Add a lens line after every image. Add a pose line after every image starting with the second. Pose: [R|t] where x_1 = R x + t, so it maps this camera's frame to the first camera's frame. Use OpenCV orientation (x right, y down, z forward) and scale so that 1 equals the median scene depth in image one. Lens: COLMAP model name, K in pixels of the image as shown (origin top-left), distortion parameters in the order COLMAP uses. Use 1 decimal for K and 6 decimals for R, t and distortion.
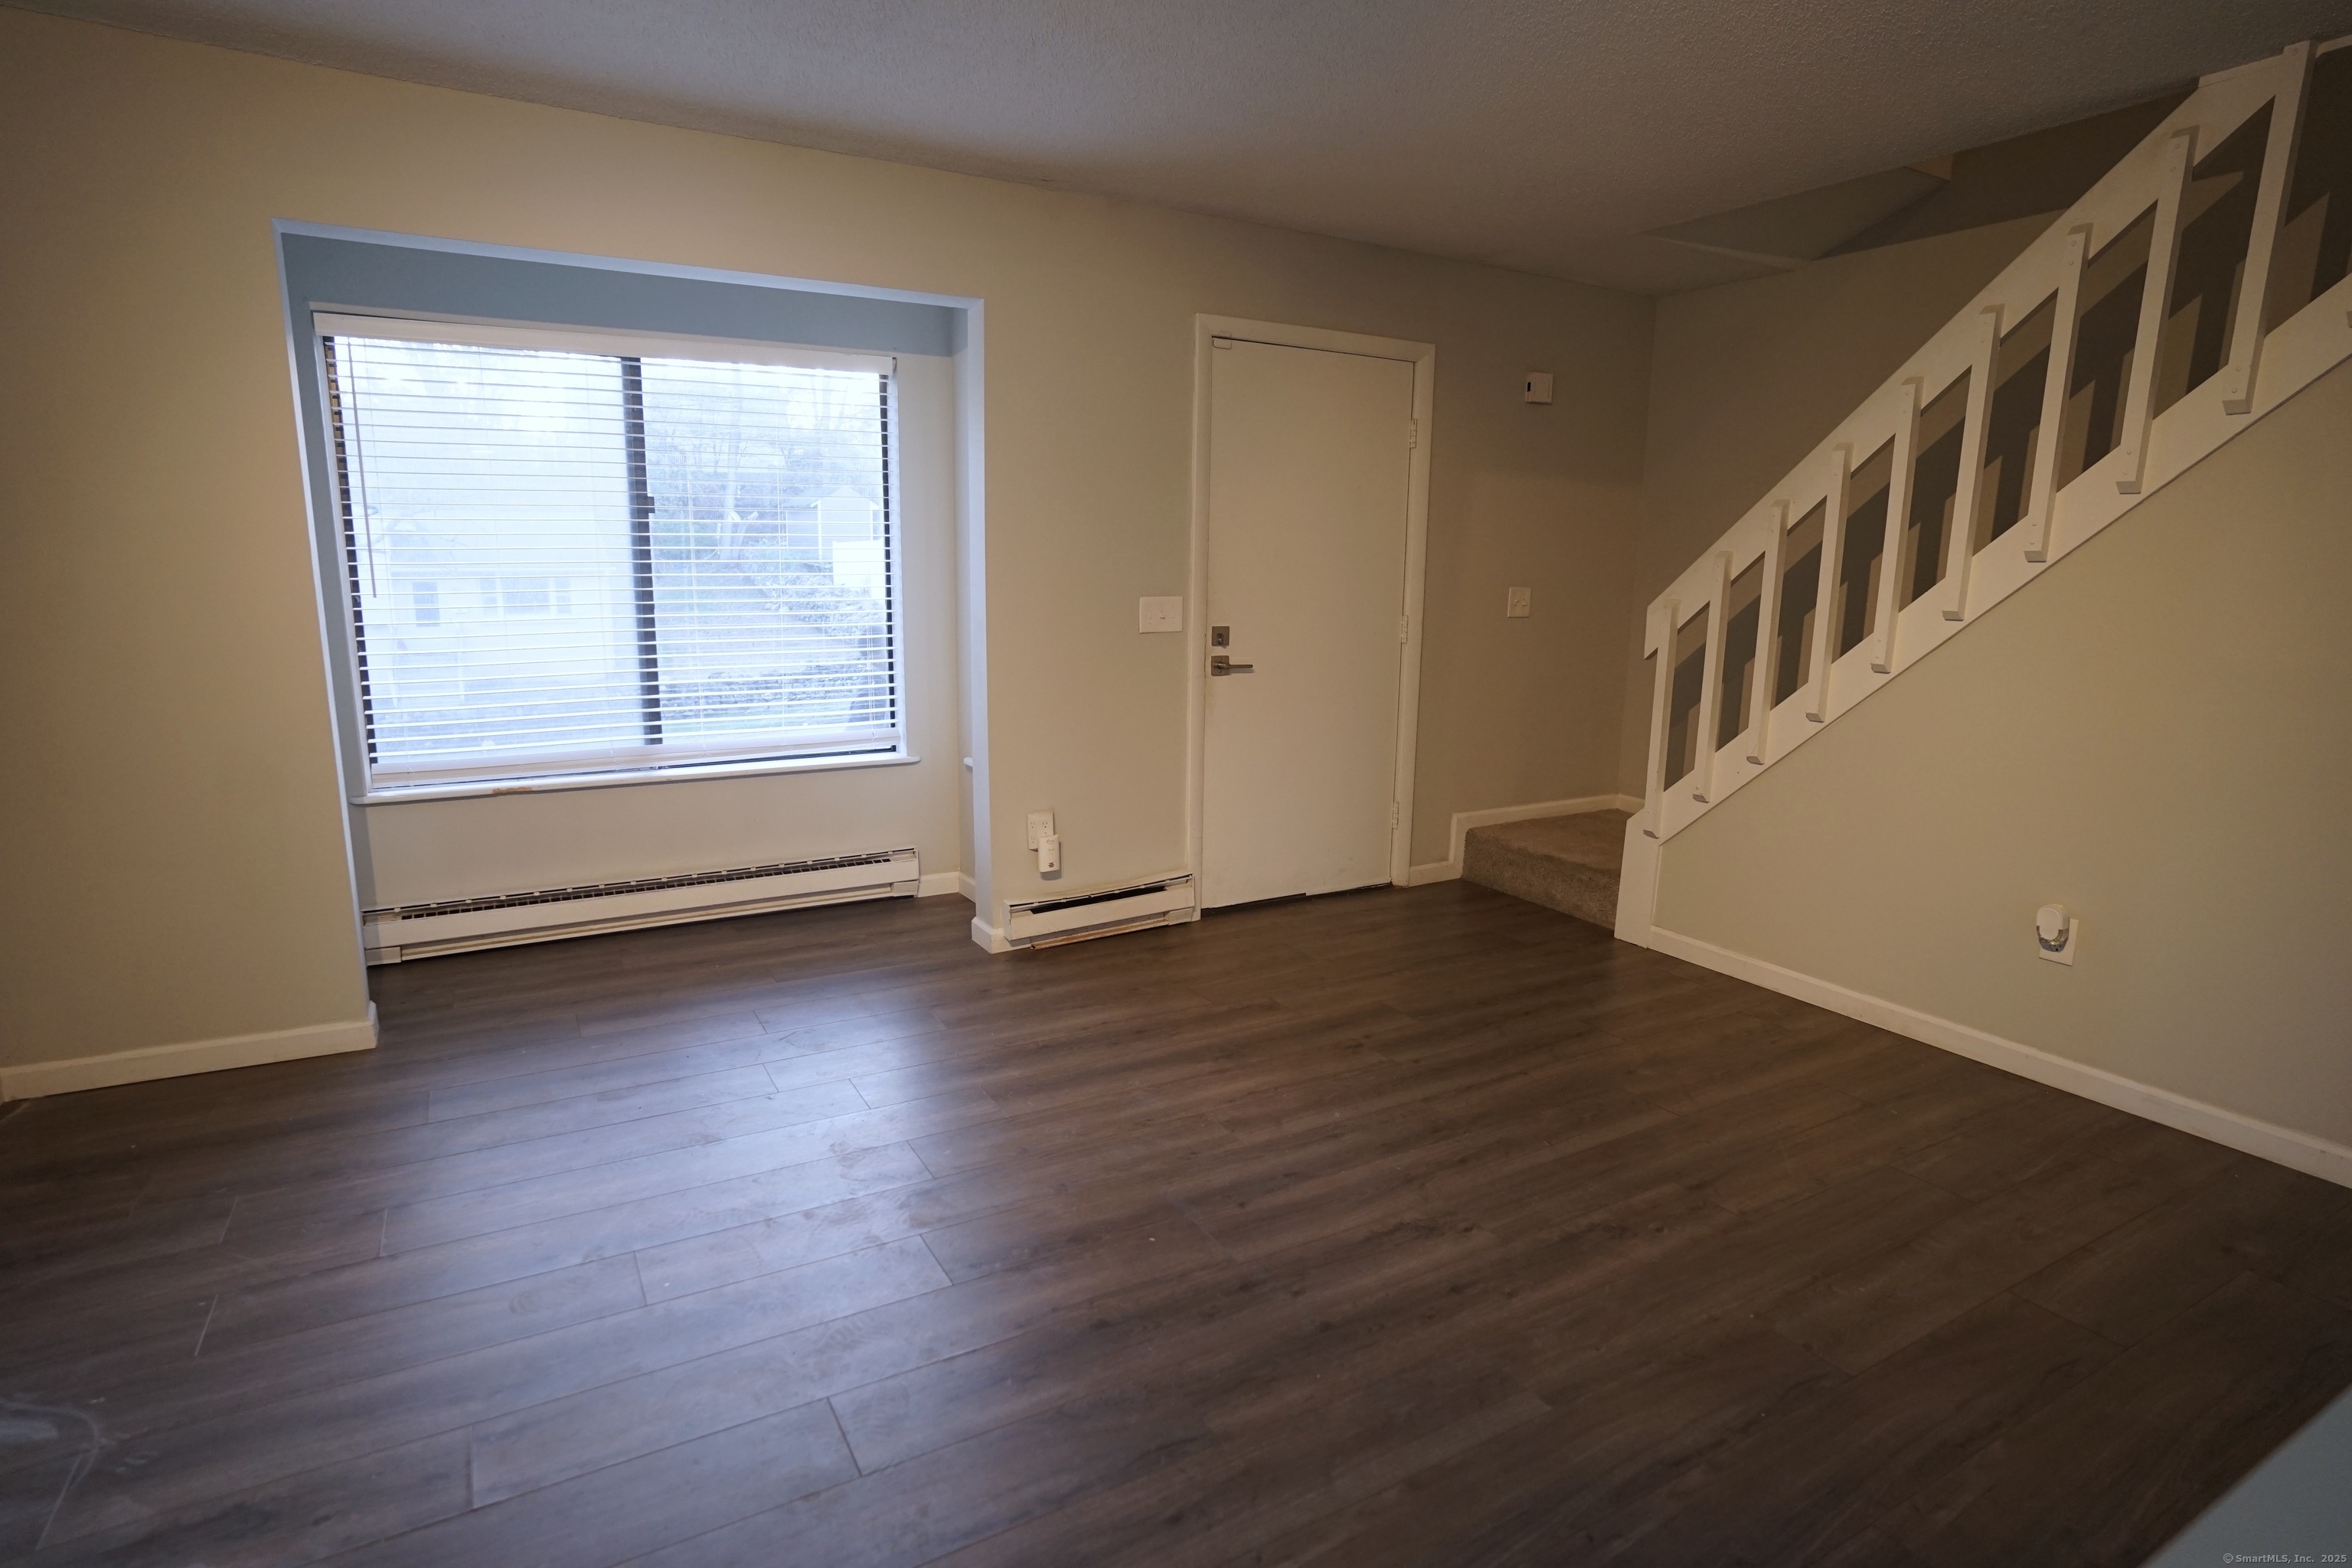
lens RADIAL K [[1206.1, 0, 1164.4], [0, 1206.1, 795.2], [0, 0, 1]] dist [-0.075722, 0.040604]
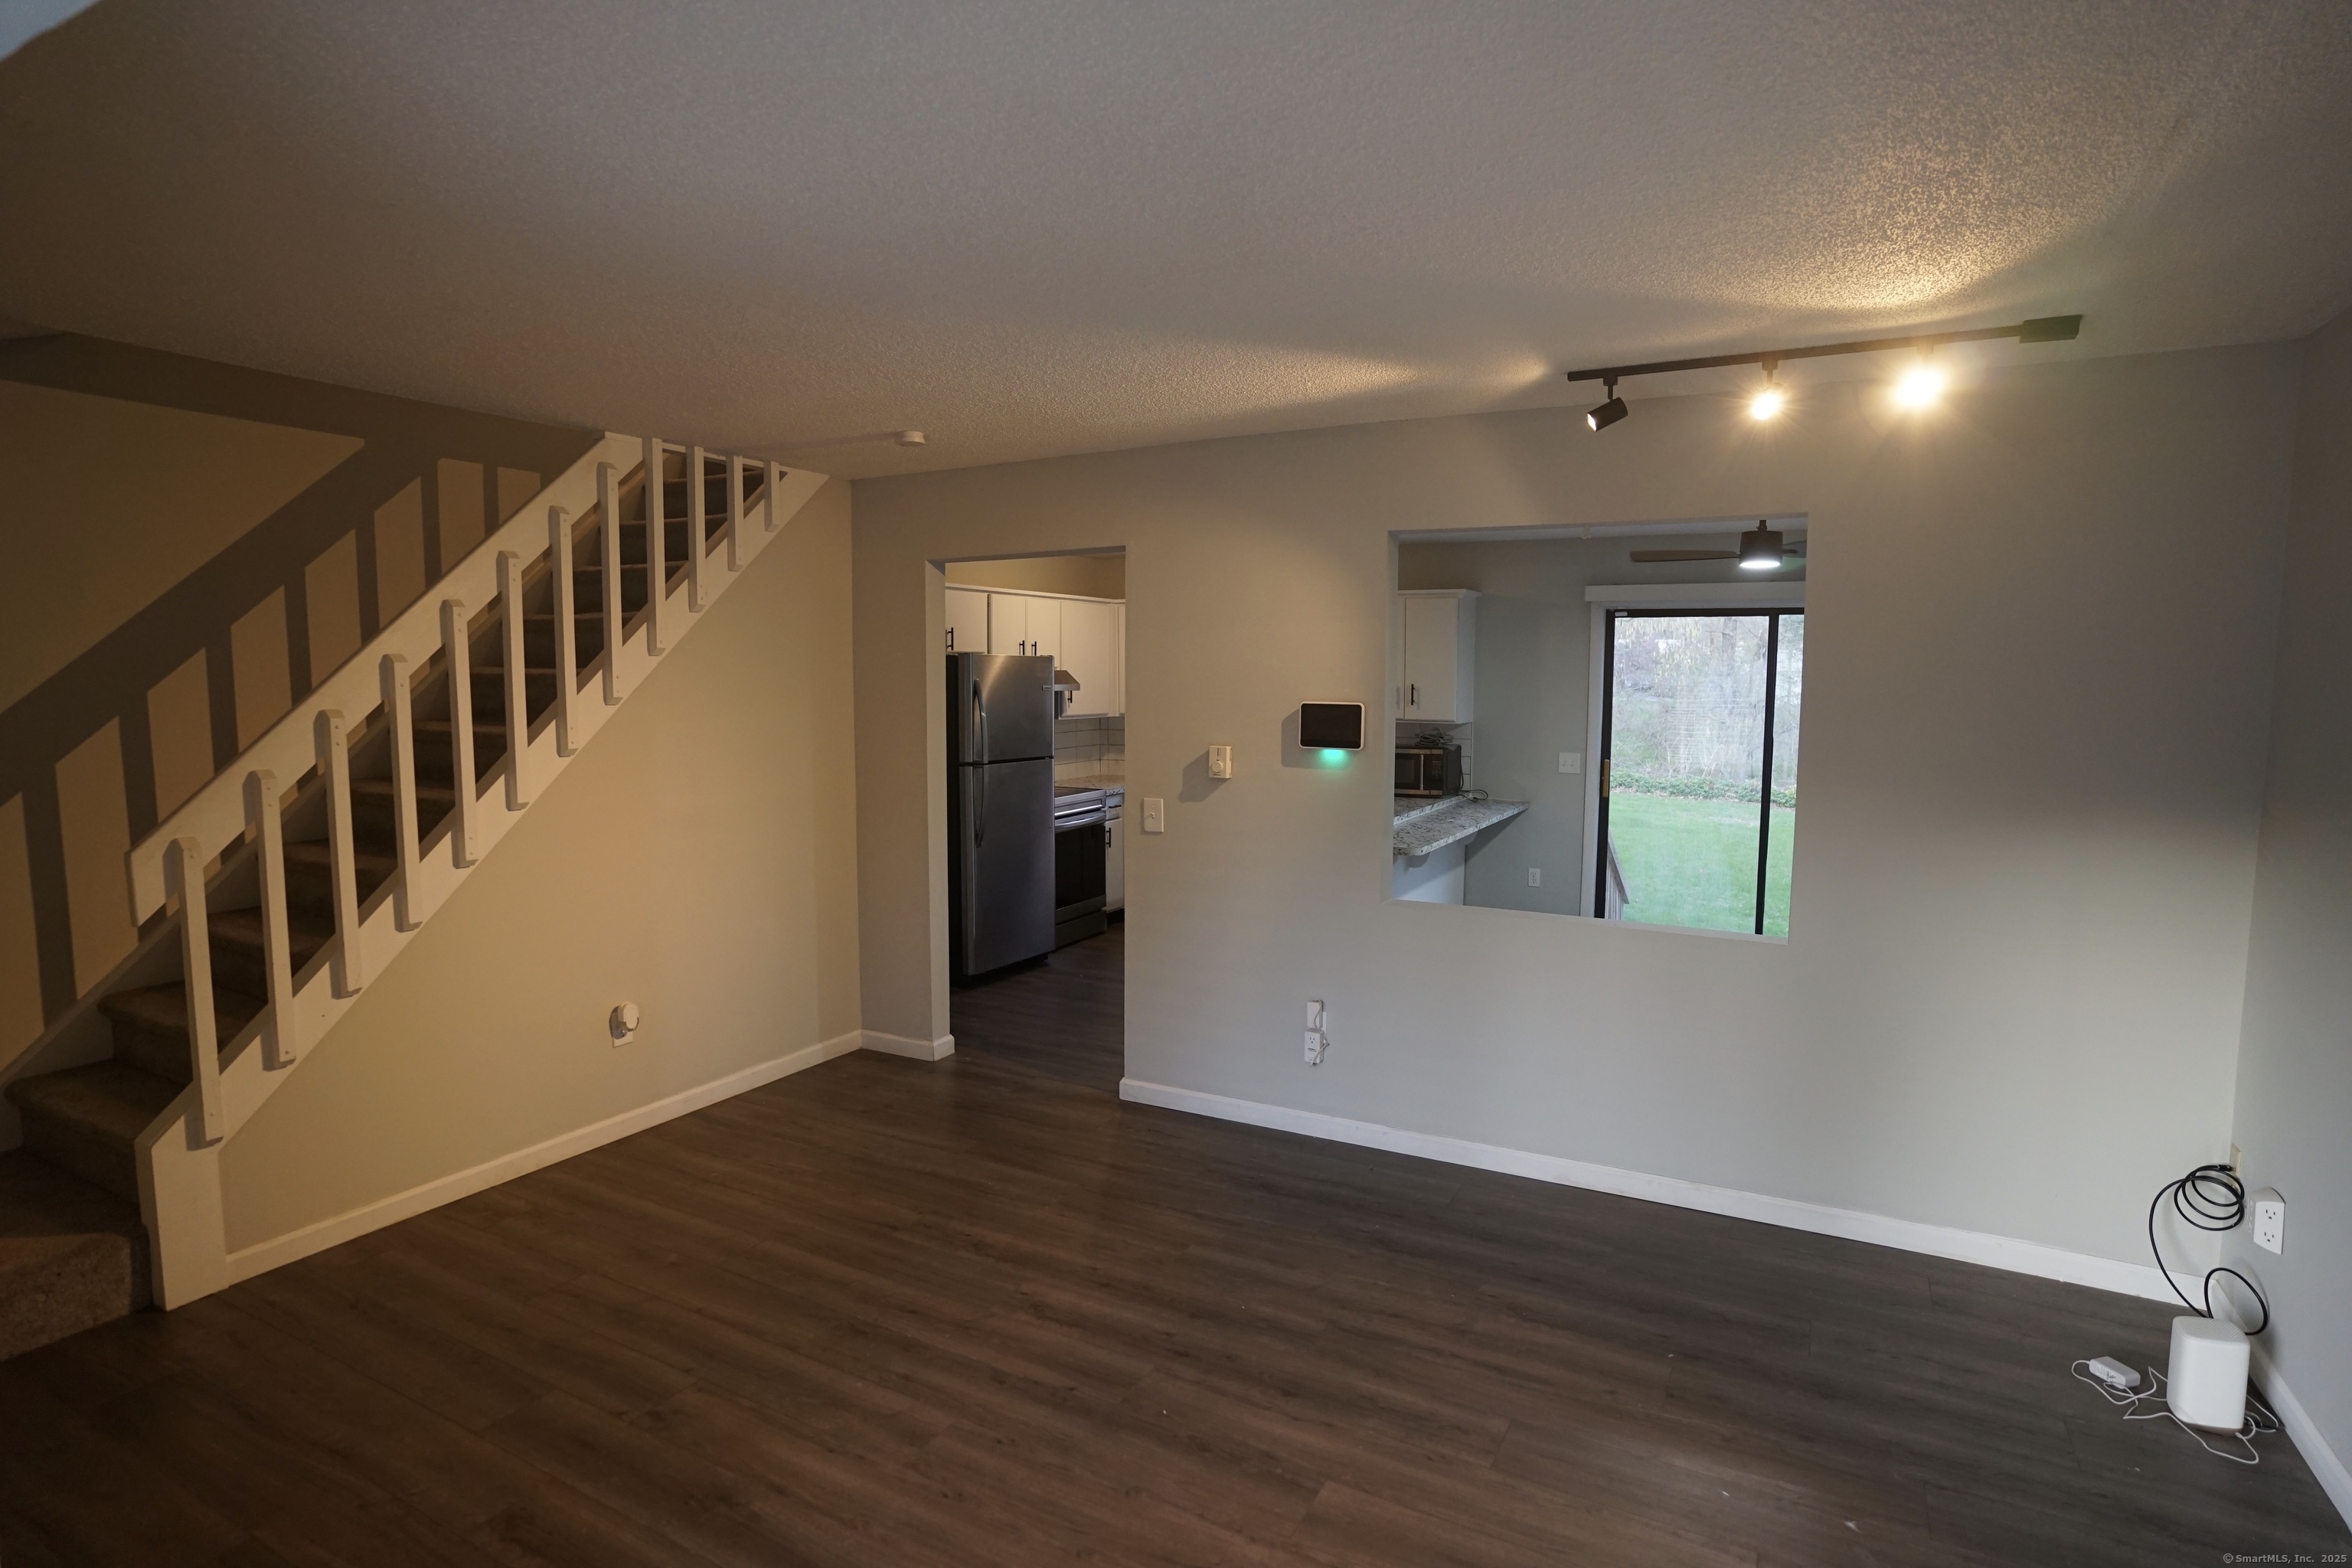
lens RADIAL K [[1206.1, 0, 1164.4], [0, 1206.1, 795.2], [0, 0, 1]] dist [-0.075722, 0.040604]
pose [[-0.522661, -0.099497, 0.846715, -0.774424], [0.154764, 0.965592, 0.208999, -0.363884], [-0.838376, 0.240277, -0.489278, 1.216822]]
